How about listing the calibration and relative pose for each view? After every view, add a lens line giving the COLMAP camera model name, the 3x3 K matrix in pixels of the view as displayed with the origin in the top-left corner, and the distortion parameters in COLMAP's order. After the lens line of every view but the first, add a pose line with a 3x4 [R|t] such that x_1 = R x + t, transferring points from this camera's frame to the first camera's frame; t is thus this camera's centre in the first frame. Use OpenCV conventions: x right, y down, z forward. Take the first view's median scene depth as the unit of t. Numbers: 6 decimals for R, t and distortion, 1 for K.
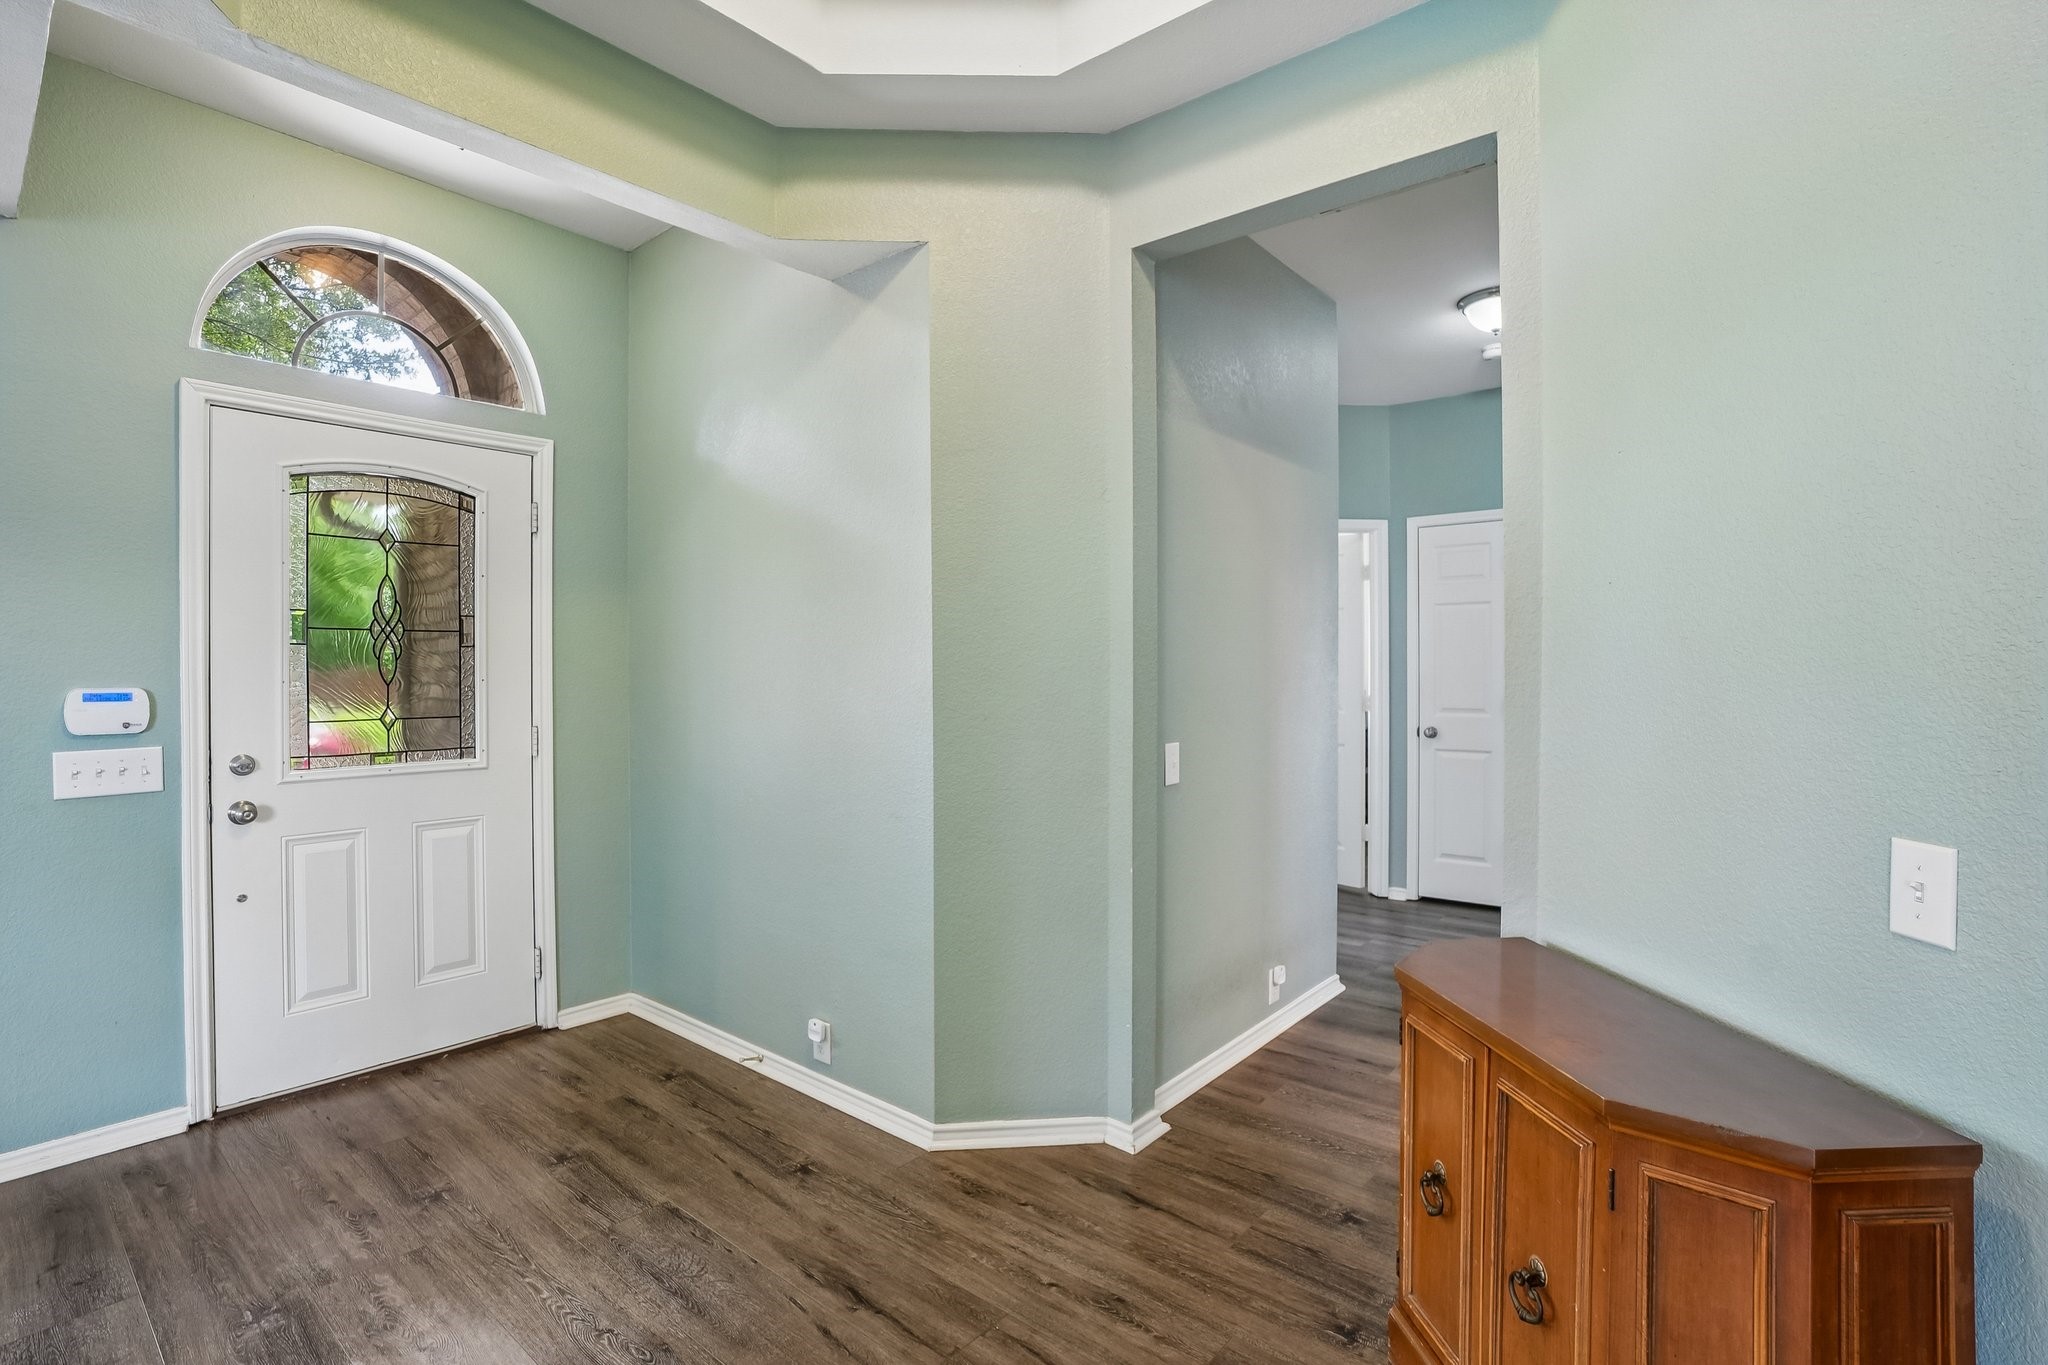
lens RADIAL K [[955.4, 0, 985.3], [0, 955.4, 680.1], [0, 0, 1]] dist [-0.049797, 0.026117]
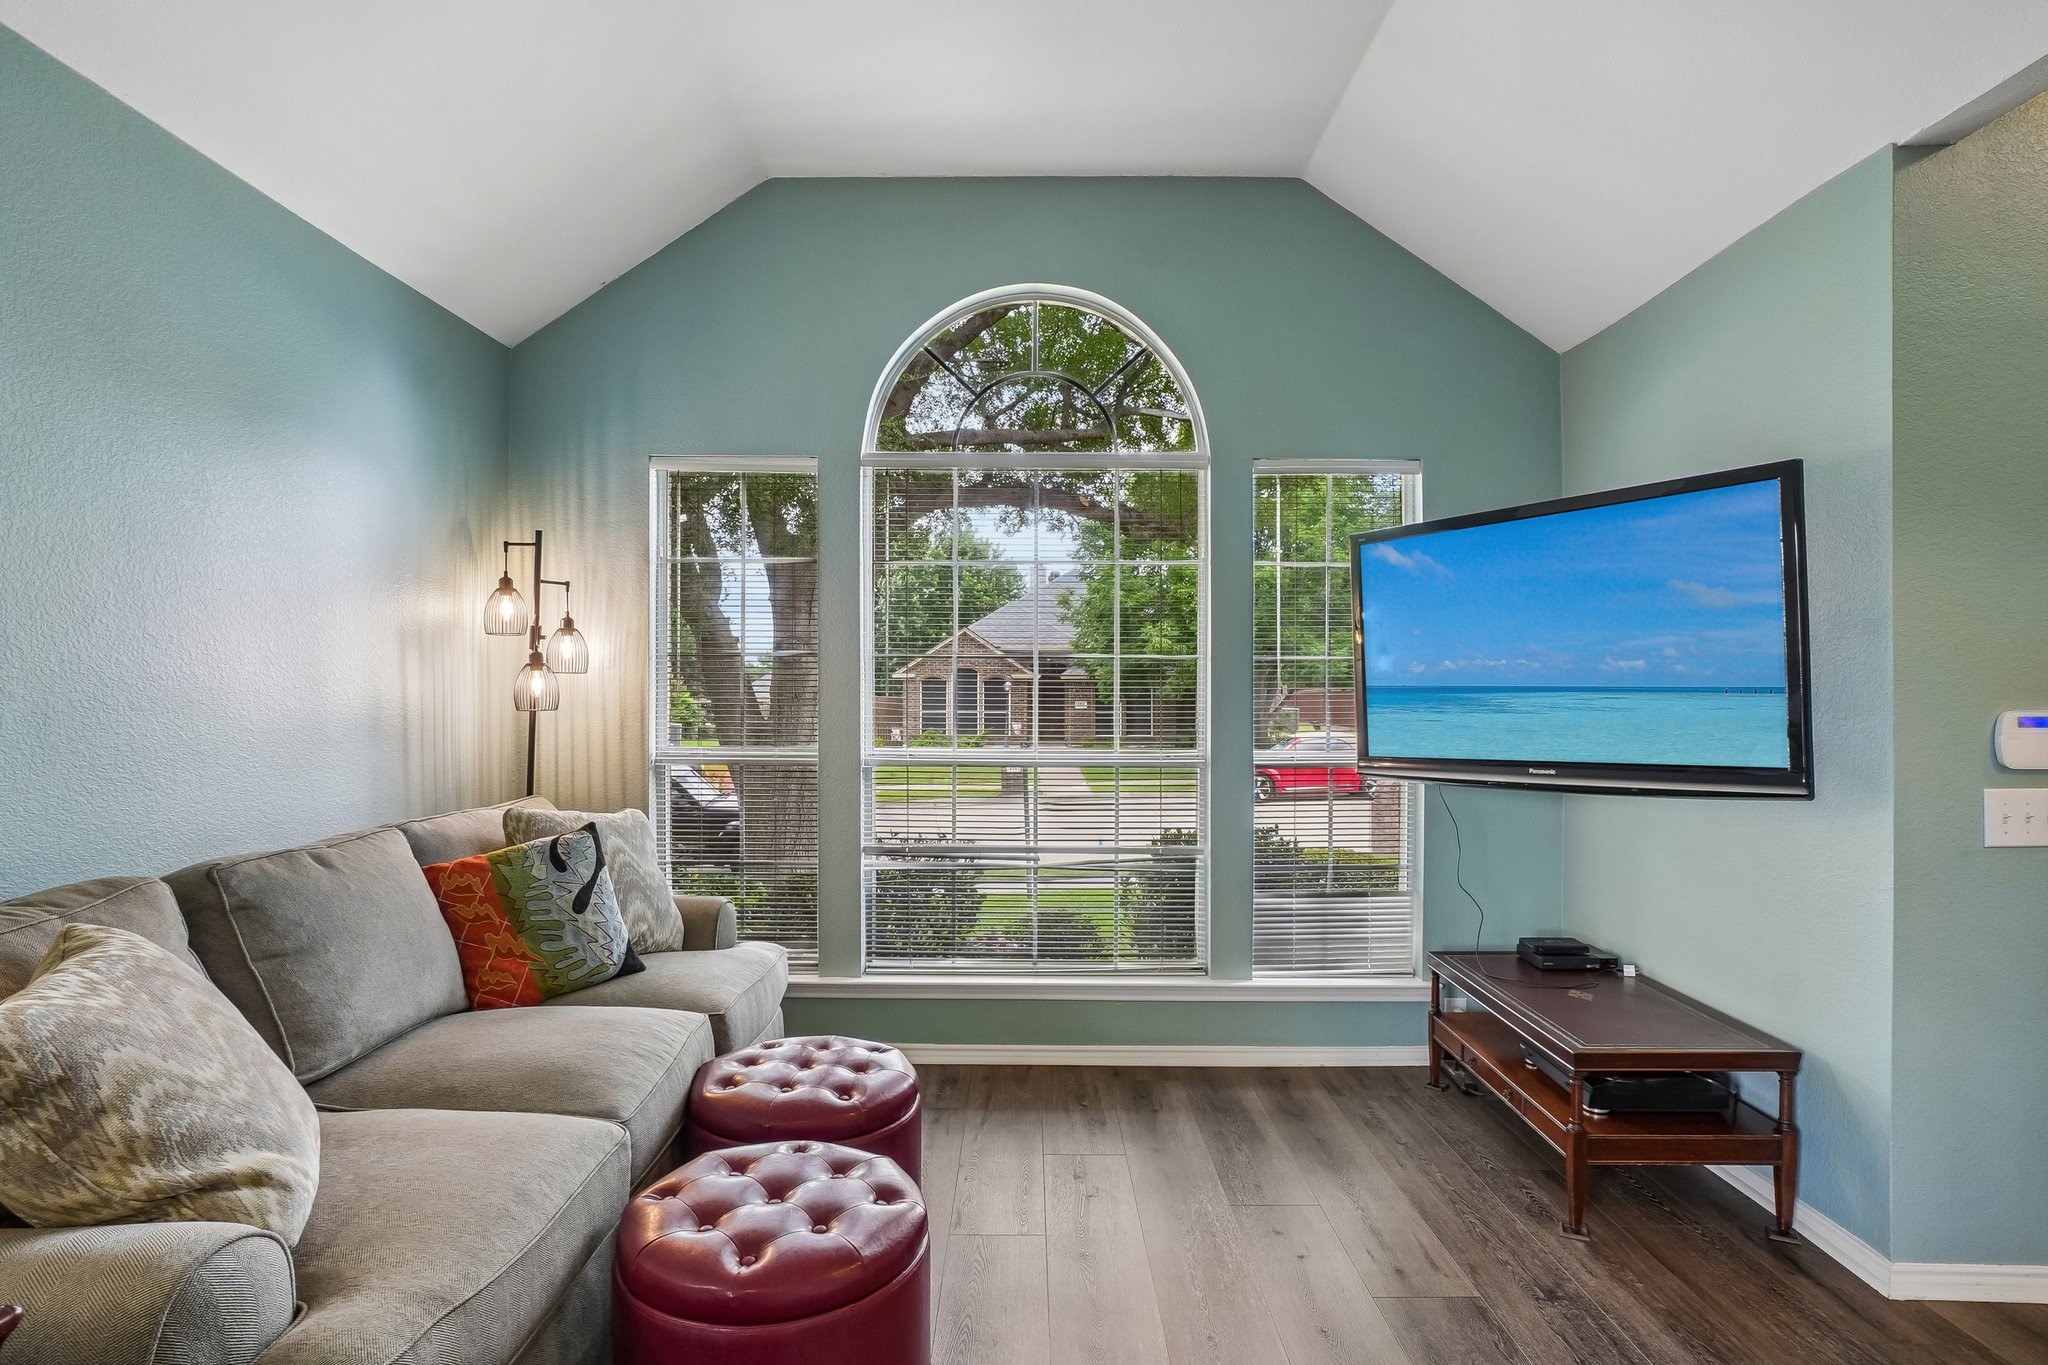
lens RADIAL K [[1122.2, 0, 1024.0], [0, 1122.2, 682.5], [0, 0, 1]] dist [-0.000222, 0.000181]
pose [[0.650453, -0.006144, -0.759522, -0.731199], [-0.010337, 0.999803, -0.016940, 0.009332], [0.759476, 0.018870, 0.650261, -0.240654]]
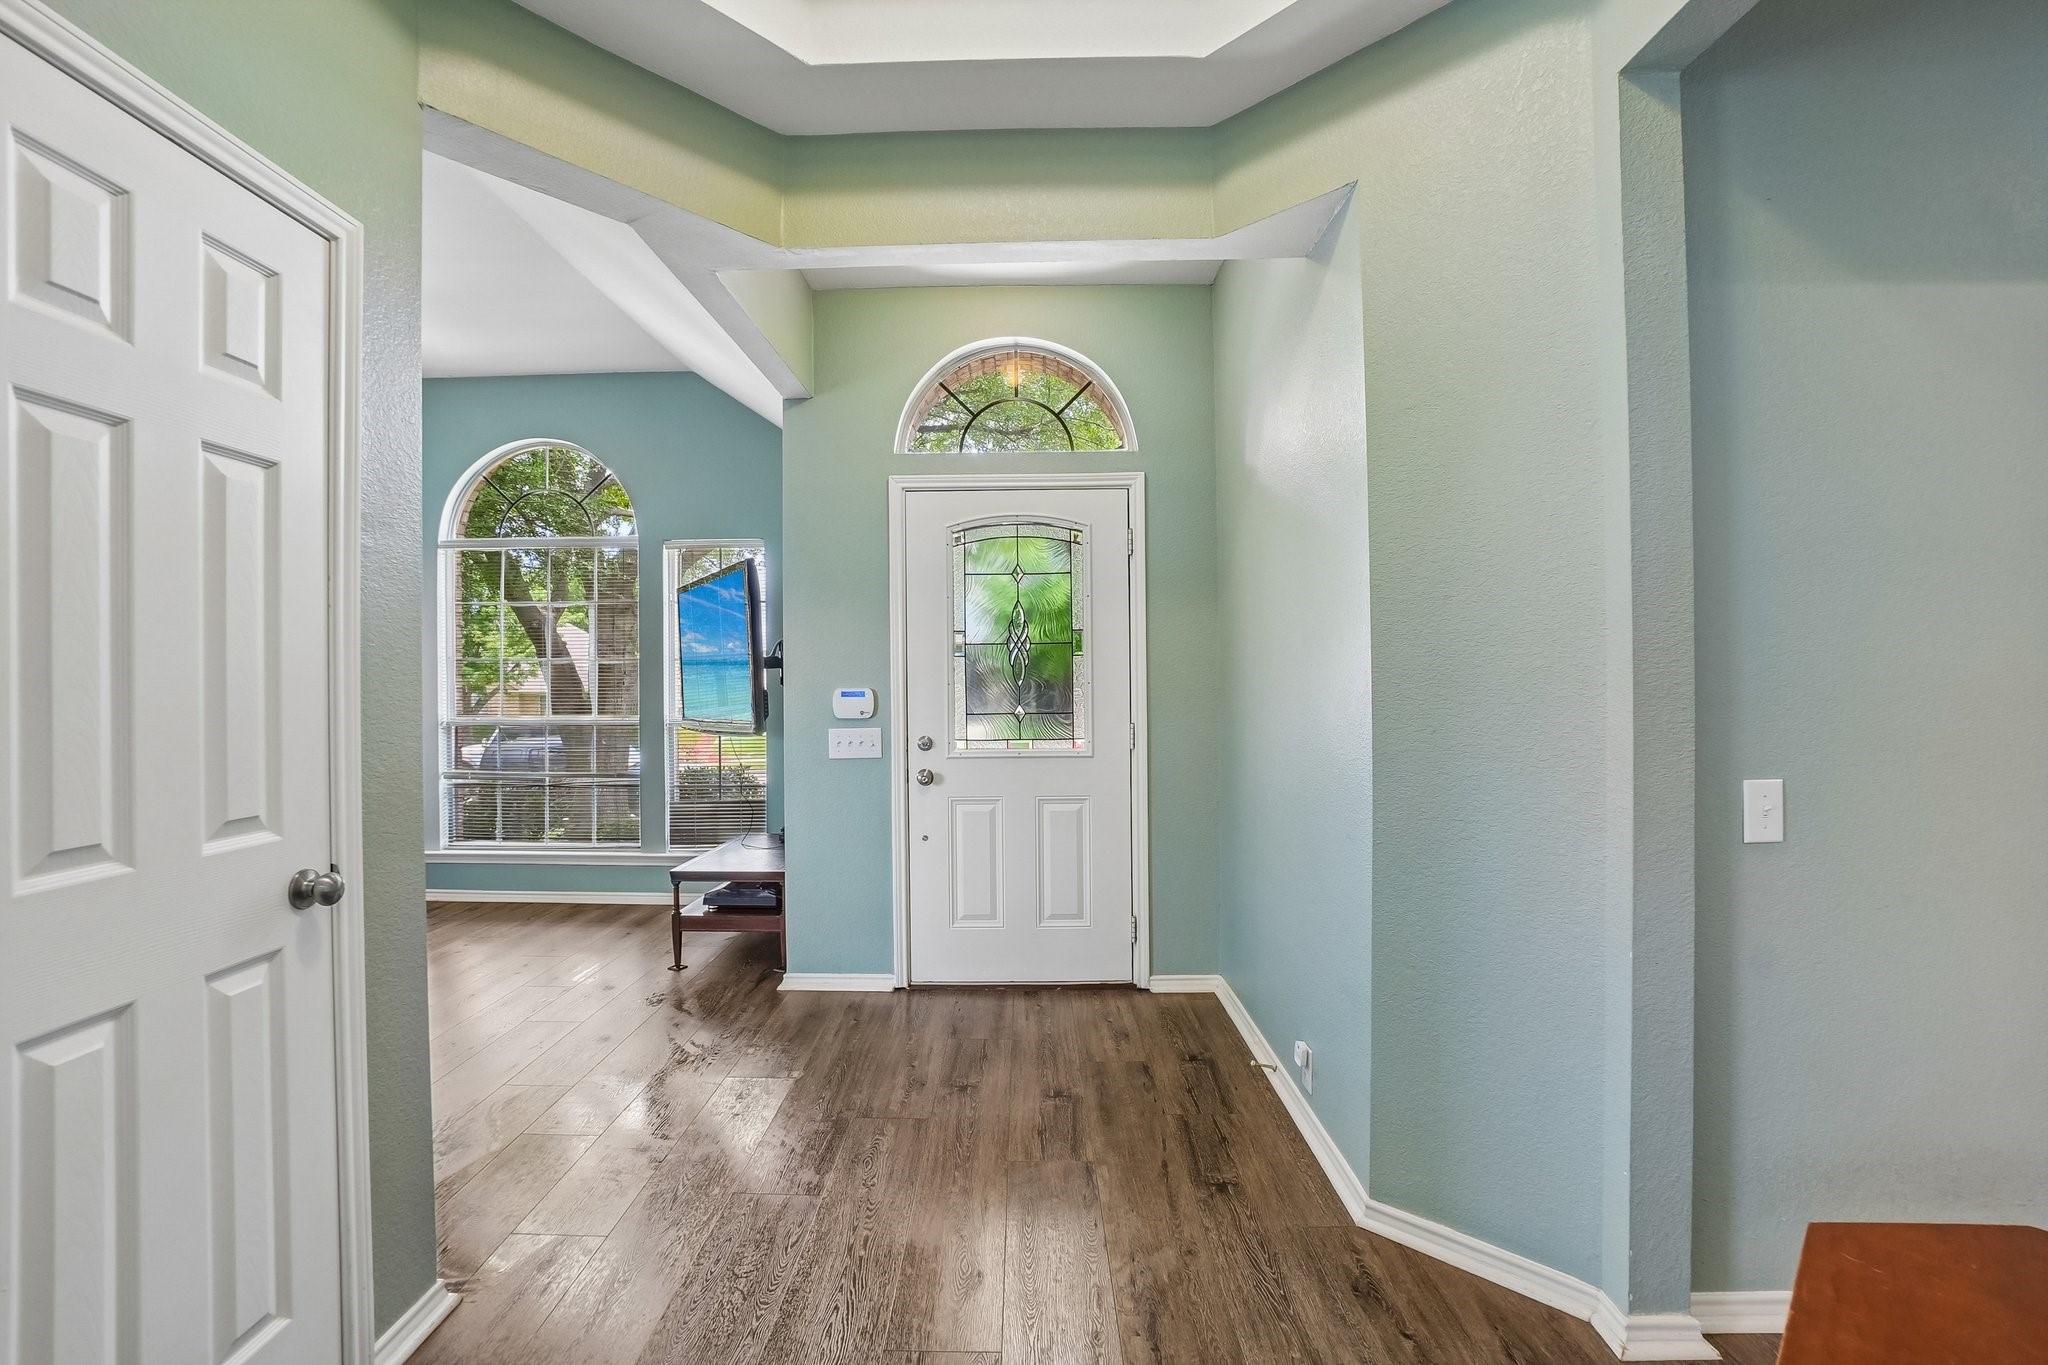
lens RADIAL K [[910.0, 0, 1024.0], [0, 910.0, 682.5], [0, 0, 1]] dist [-0.047576, 0.021627]
pose [[0.658062, 0.000532, -0.752964, 0.339983], [0.000132, 1.000000, 0.000821, -0.001977], [0.752964, -0.000640, 0.658062, 0.218001]]
